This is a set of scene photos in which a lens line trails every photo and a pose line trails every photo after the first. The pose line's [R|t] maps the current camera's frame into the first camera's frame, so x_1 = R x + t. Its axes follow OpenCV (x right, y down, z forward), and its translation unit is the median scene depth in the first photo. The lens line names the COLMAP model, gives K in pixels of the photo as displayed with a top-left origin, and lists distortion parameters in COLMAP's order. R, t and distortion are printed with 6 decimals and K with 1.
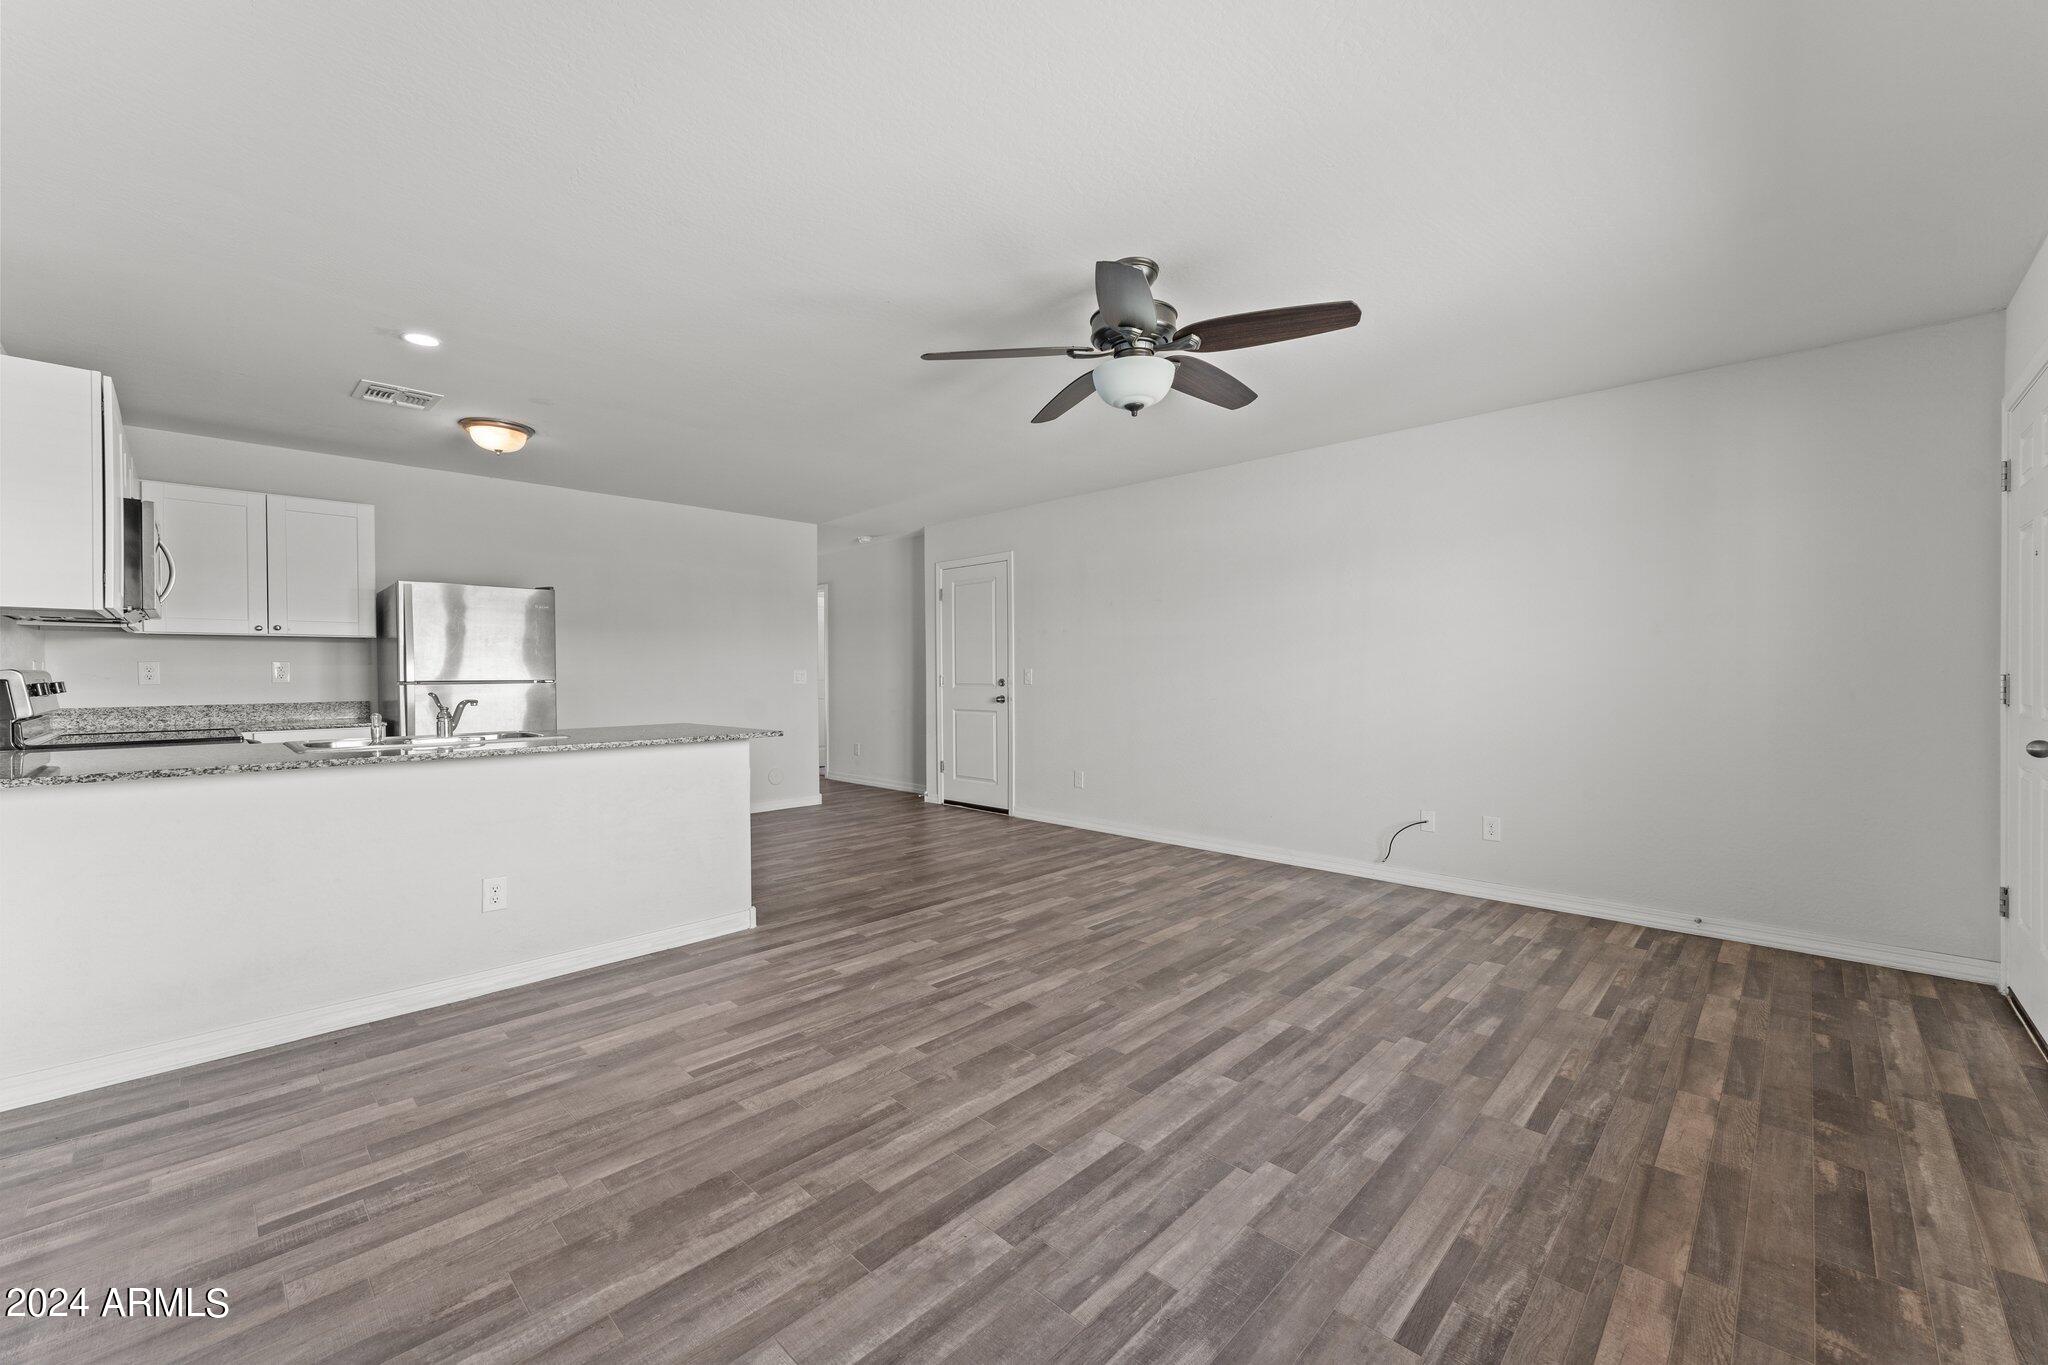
lens RADIAL K [[819.2, 0, 1018.9], [0, 819.2, 612.2], [0, 0, 1]] dist [-0.006606, 0.001903]
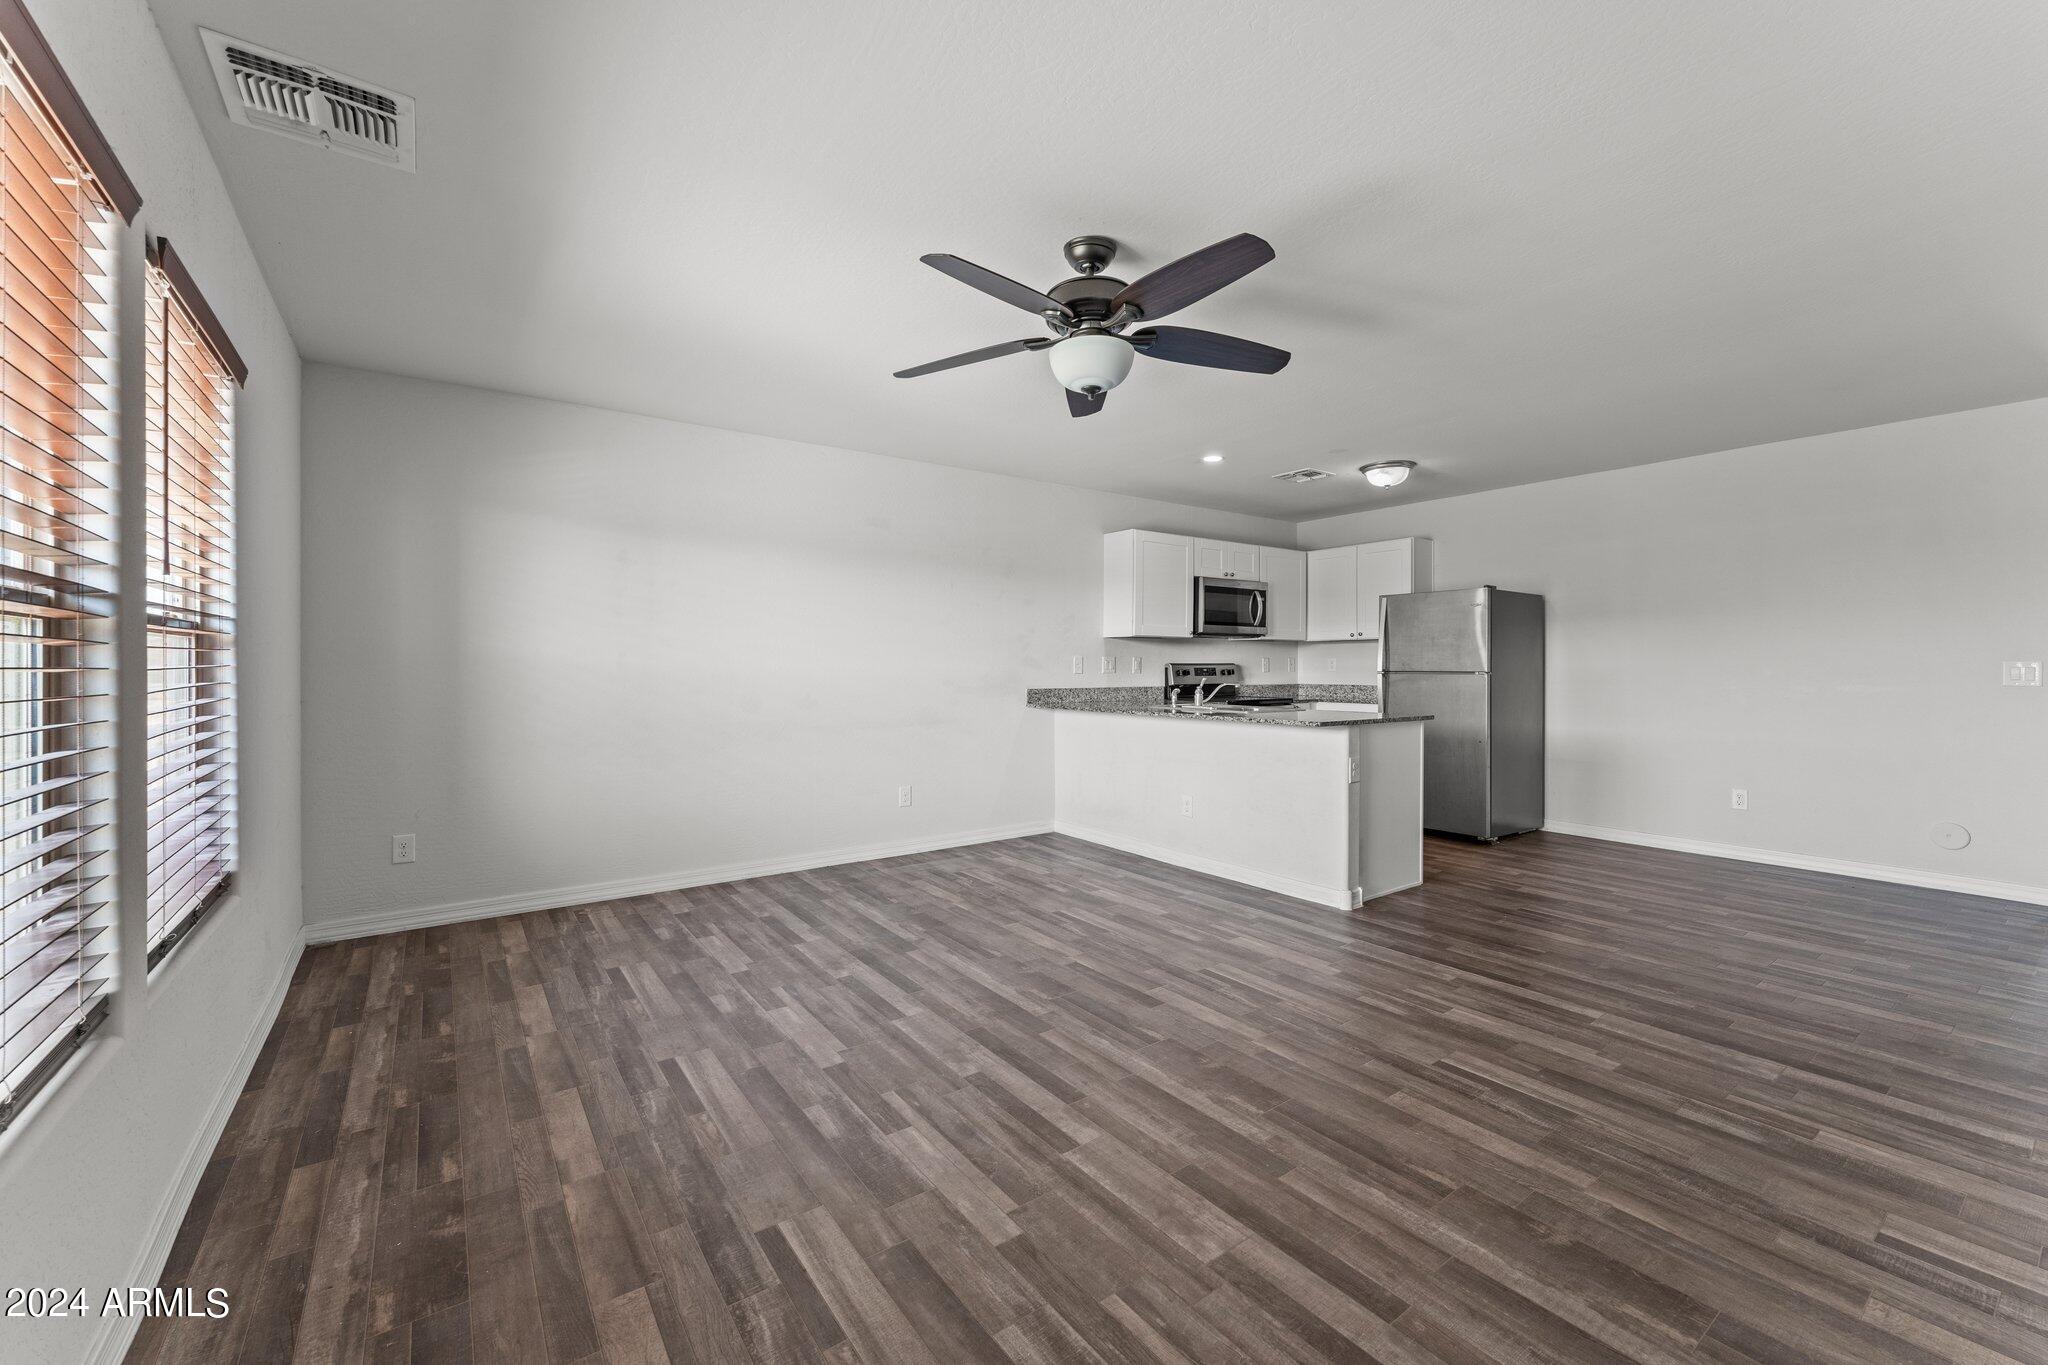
lens RADIAL K [[819.2, 0, 1019.6], [0, 819.2, 668.1], [0, 0, 1]] dist [-0.006606, 0.001903]
pose [[-0.181075, 0.007618, -0.983440, 1.131103], [0.070247, 0.997516, -0.005208, 0.077109], [0.980957, -0.070027, -0.181161, 1.170893]]
